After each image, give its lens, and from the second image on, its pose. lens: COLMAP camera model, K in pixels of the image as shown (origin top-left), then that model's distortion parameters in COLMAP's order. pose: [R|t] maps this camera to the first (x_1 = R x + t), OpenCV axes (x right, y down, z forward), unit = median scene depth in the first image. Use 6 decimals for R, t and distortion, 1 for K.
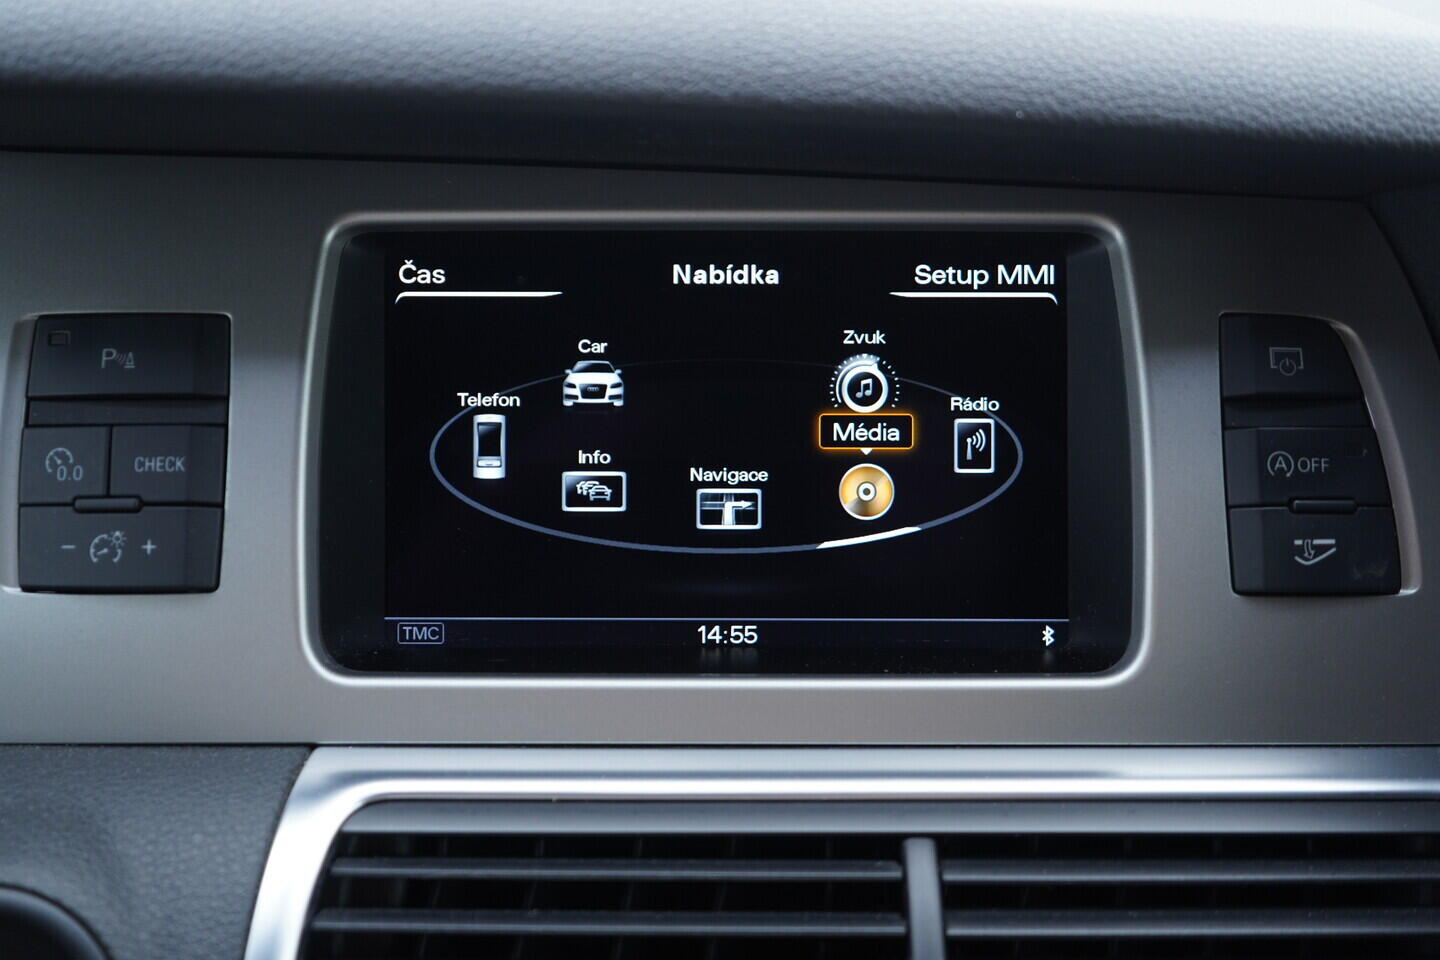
lens RADIAL K [[1484.9, 0, 719.8], [0, 1484.9, 481.7], [0, 0, 1]] dist [-0.001689, 0.000000]
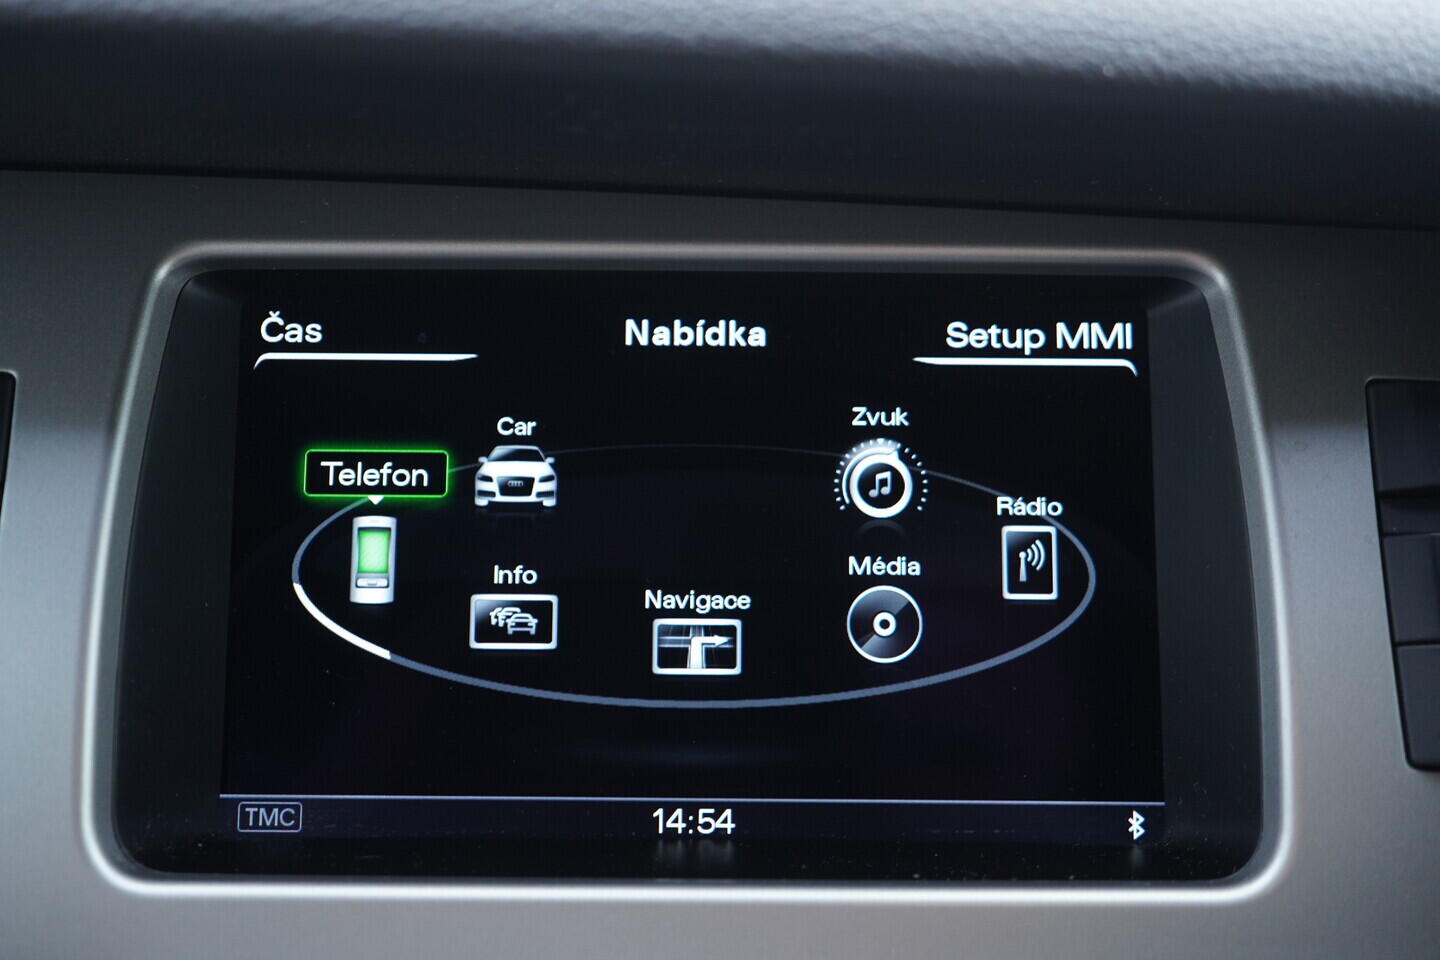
lens RADIAL K [[1484.9, 0, 720.0], [0, 1484.9, 478.7], [0, 0, 1]] dist [-0.001689, 0.000000]
pose [[0.999969, 0.006502, 0.004530, 0.013565], [-0.005938, 0.993340, -0.115066, 0.020266], [-0.005248, 0.115035, 0.993348, 0.261715]]
